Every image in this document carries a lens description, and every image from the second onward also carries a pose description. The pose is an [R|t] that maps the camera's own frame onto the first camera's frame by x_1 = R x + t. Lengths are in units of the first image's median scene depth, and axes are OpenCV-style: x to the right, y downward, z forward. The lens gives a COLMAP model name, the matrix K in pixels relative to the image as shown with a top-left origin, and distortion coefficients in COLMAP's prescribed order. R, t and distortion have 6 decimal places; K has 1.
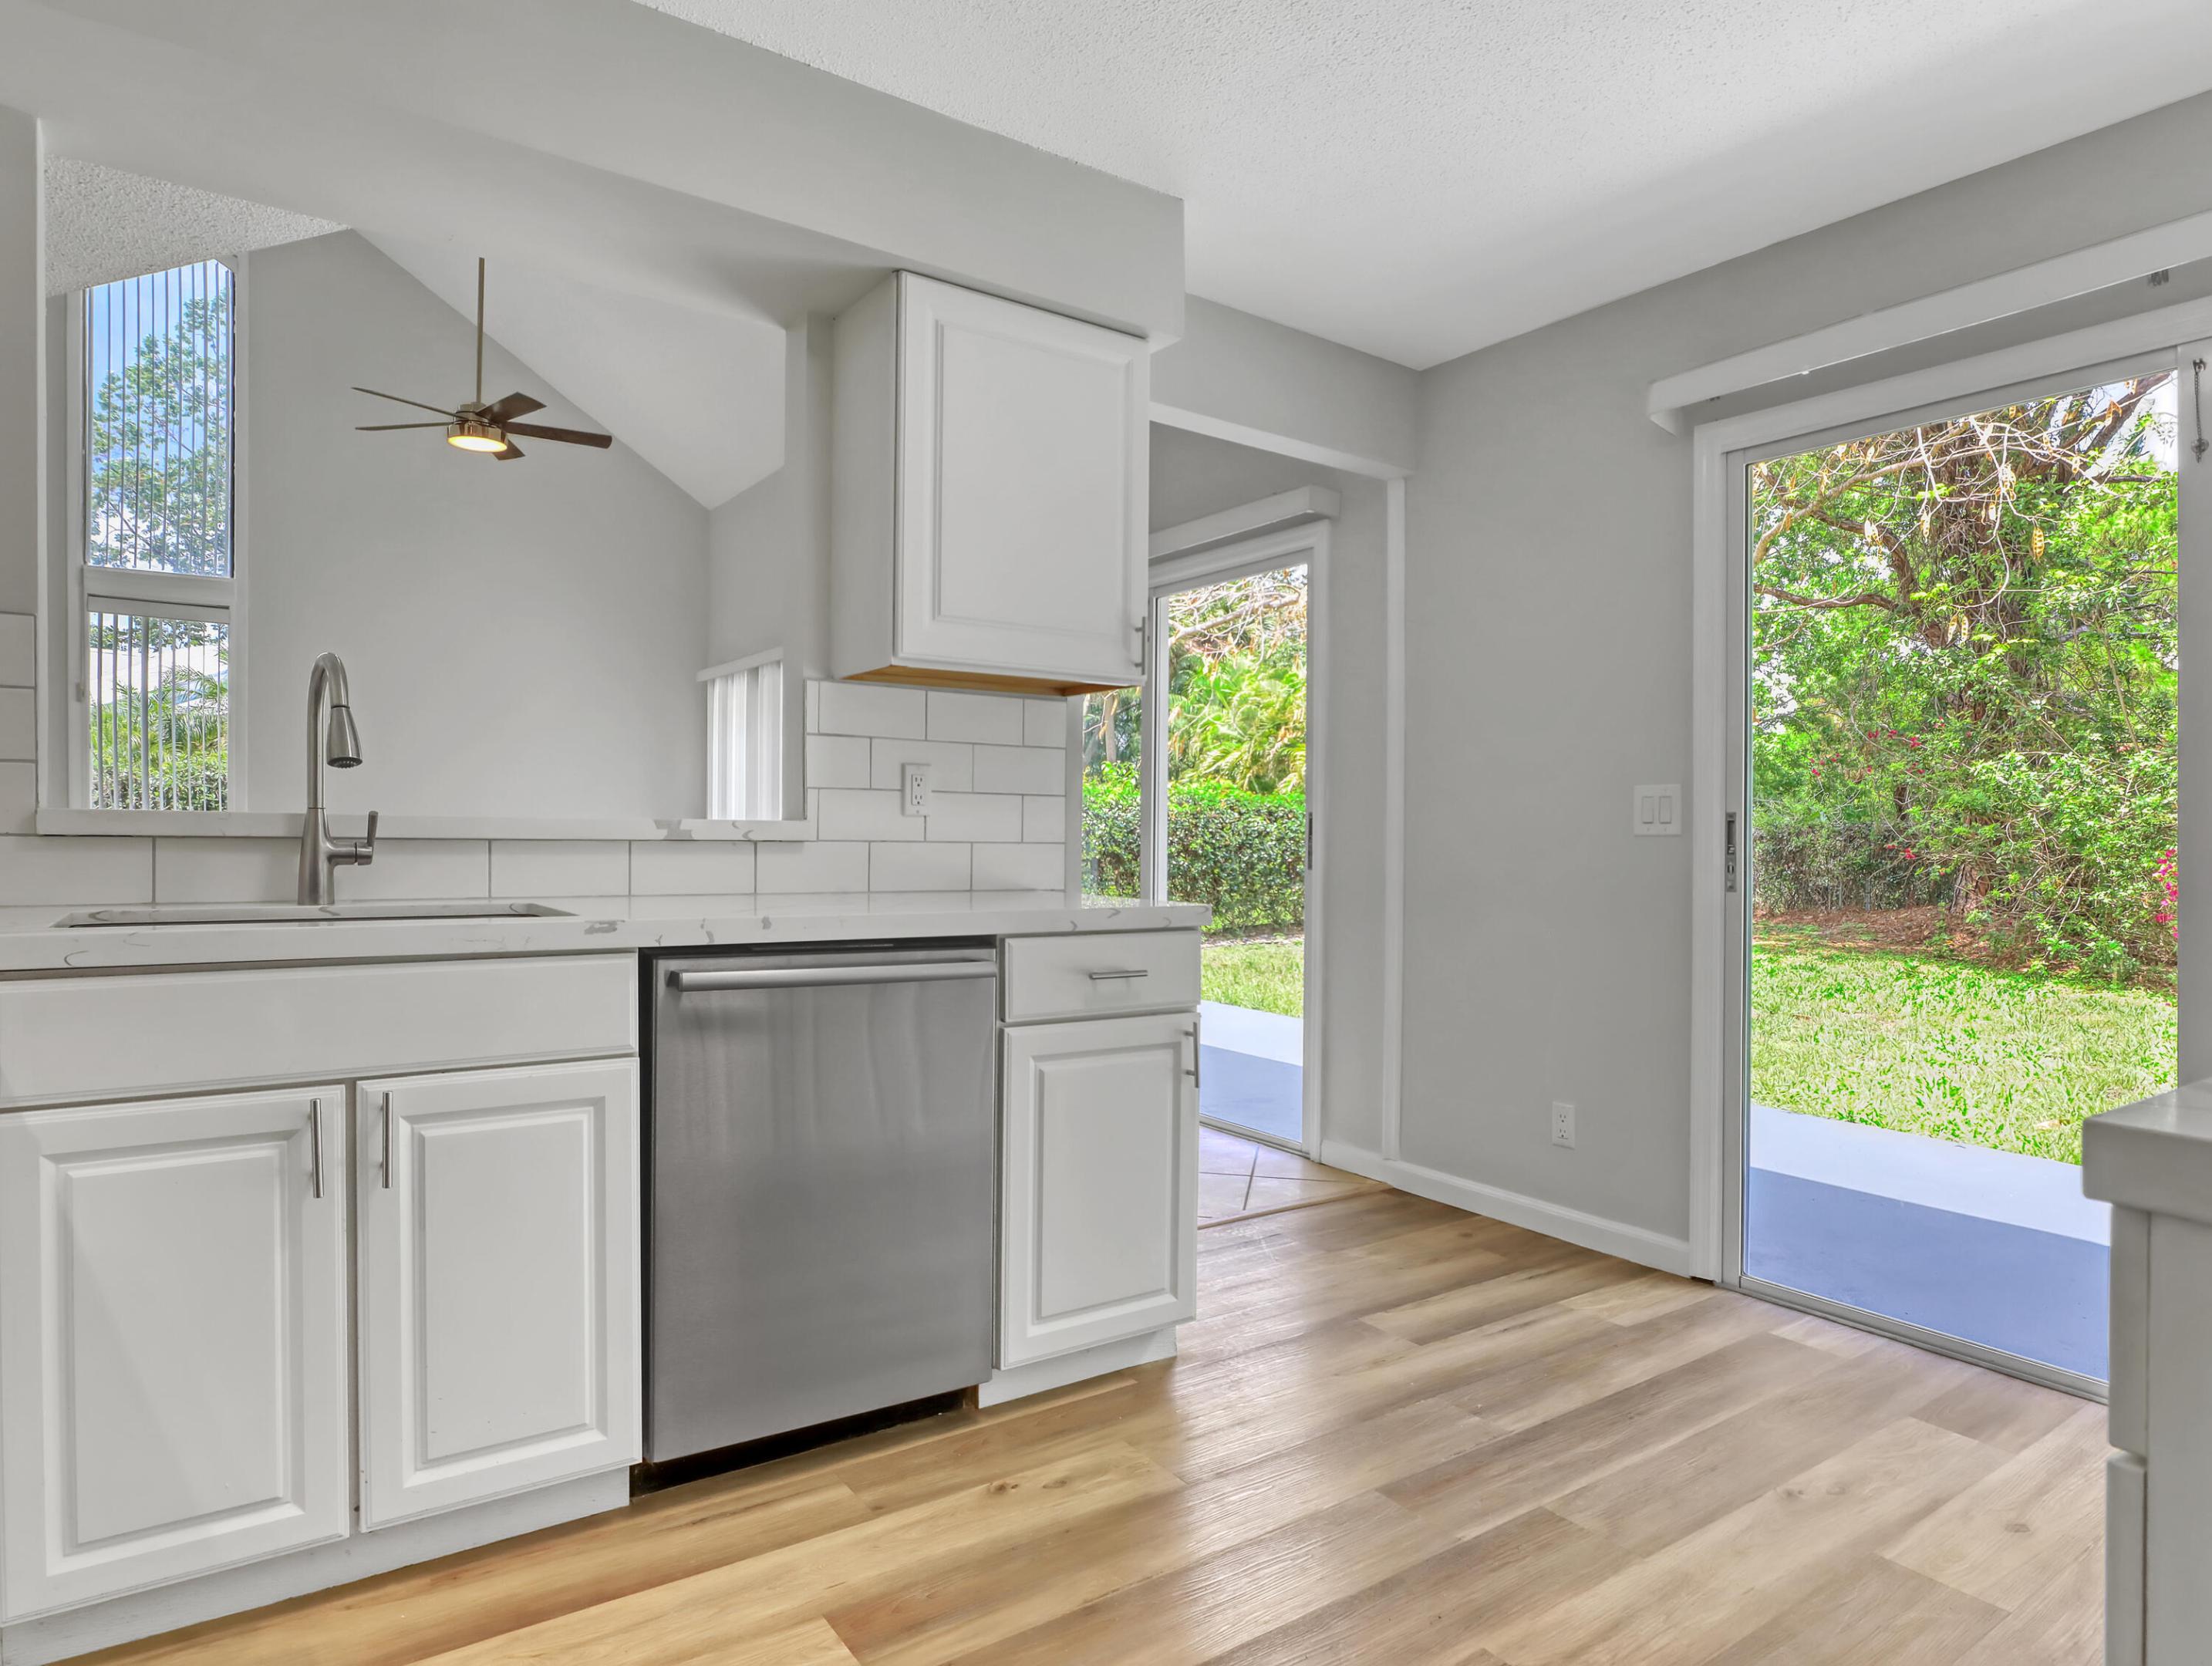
lens RADIAL K [[1279.8, 0, 1105.5], [0, 1279.8, 835.2], [0, 0, 1]] dist [-0.005908, -0.001331]
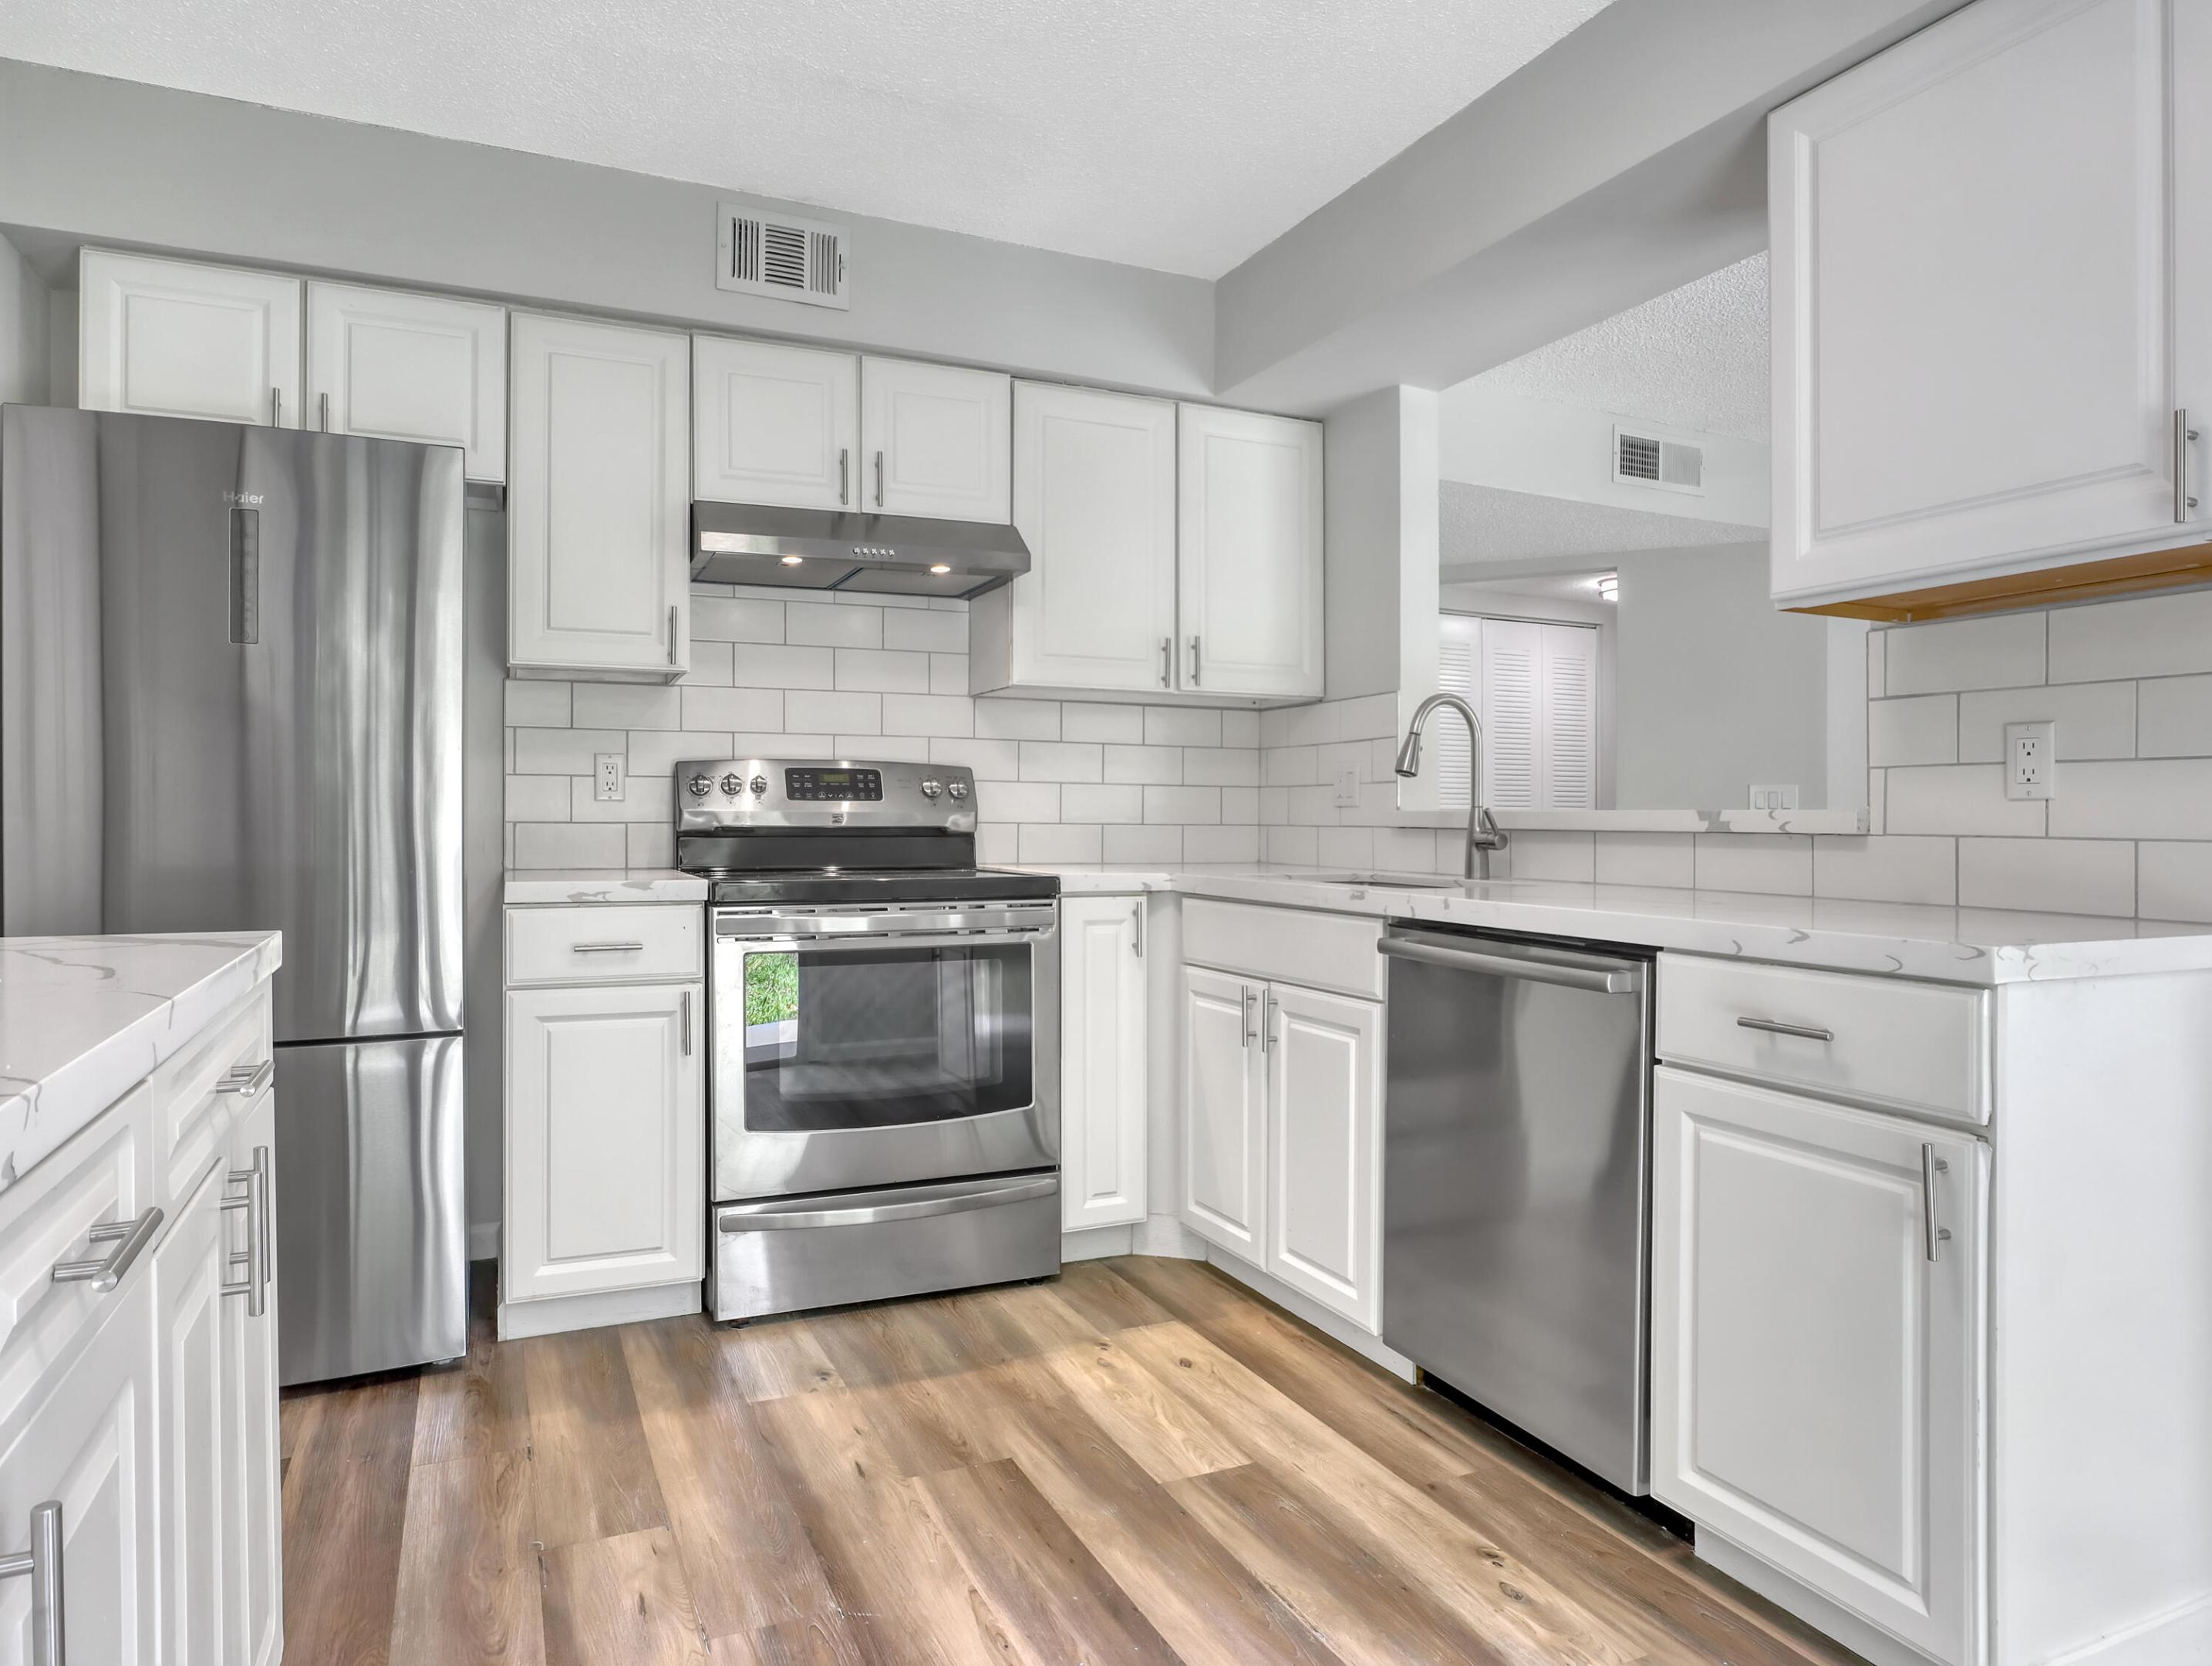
lens RADIAL K [[1402.5, 0, 1105.6], [0, 1402.5, 832.5], [0, 0, 1]] dist [0.001180, 0.002323]
pose [[-0.181758, -0.004284, -0.983334, 0.945390], [-0.011457, 0.999932, -0.002238, 0.014246], [0.983276, 0.010859, -0.181795, 0.925195]]
